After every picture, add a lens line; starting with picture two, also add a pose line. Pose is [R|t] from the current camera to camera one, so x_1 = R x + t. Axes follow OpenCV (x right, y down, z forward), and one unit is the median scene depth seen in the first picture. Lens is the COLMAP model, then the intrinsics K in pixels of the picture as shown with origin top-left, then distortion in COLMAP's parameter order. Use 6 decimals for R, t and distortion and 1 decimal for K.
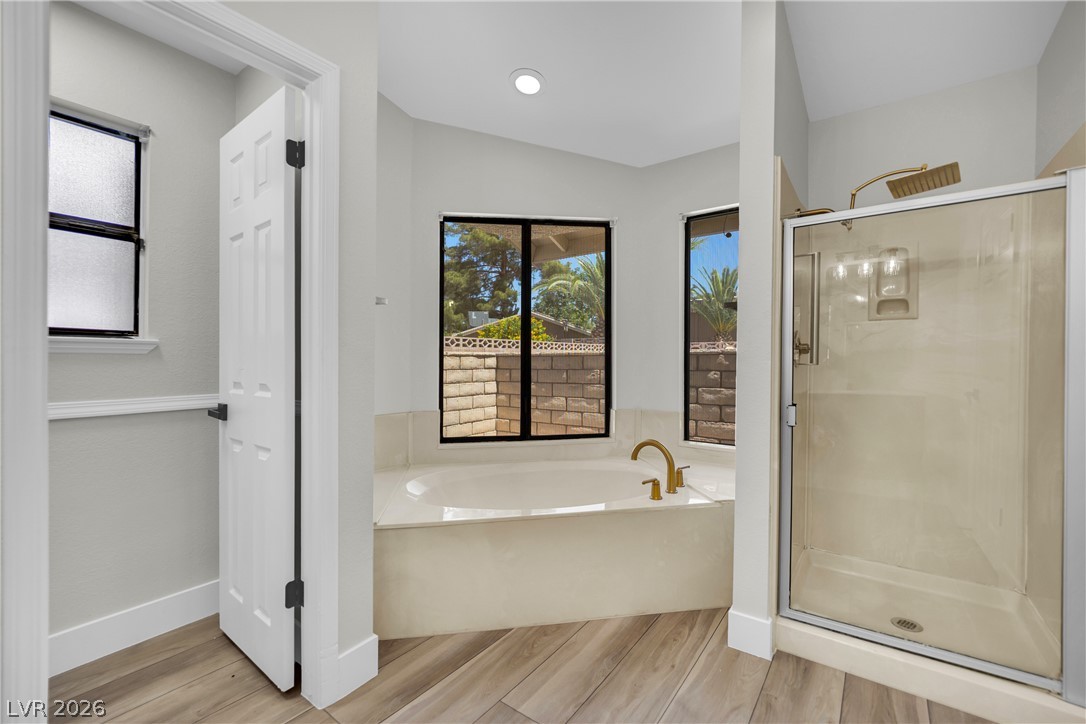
lens RADIAL K [[465.7, 0, 542.4], [0, 465.7, 350.2], [0, 0, 1]] dist [0.000456, -0.000009]
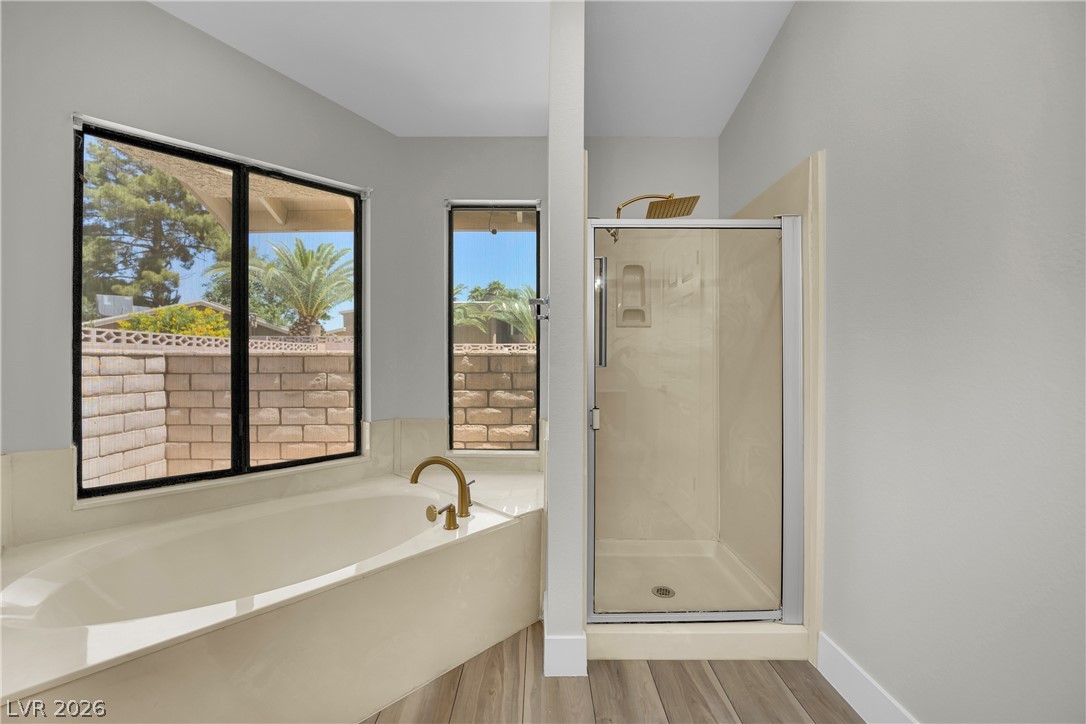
lens RADIAL K [[451.4, 0, 536.7], [0, 451.4, 362.9], [0, 0, 1]] dist [-0.015834, 0.000169]
pose [[0.807609, -0.001193, 0.589717, -0.048412], [-0.013328, 0.999706, 0.020276, 0.002048], [-0.589568, -0.024235, 0.807355, 0.118429]]
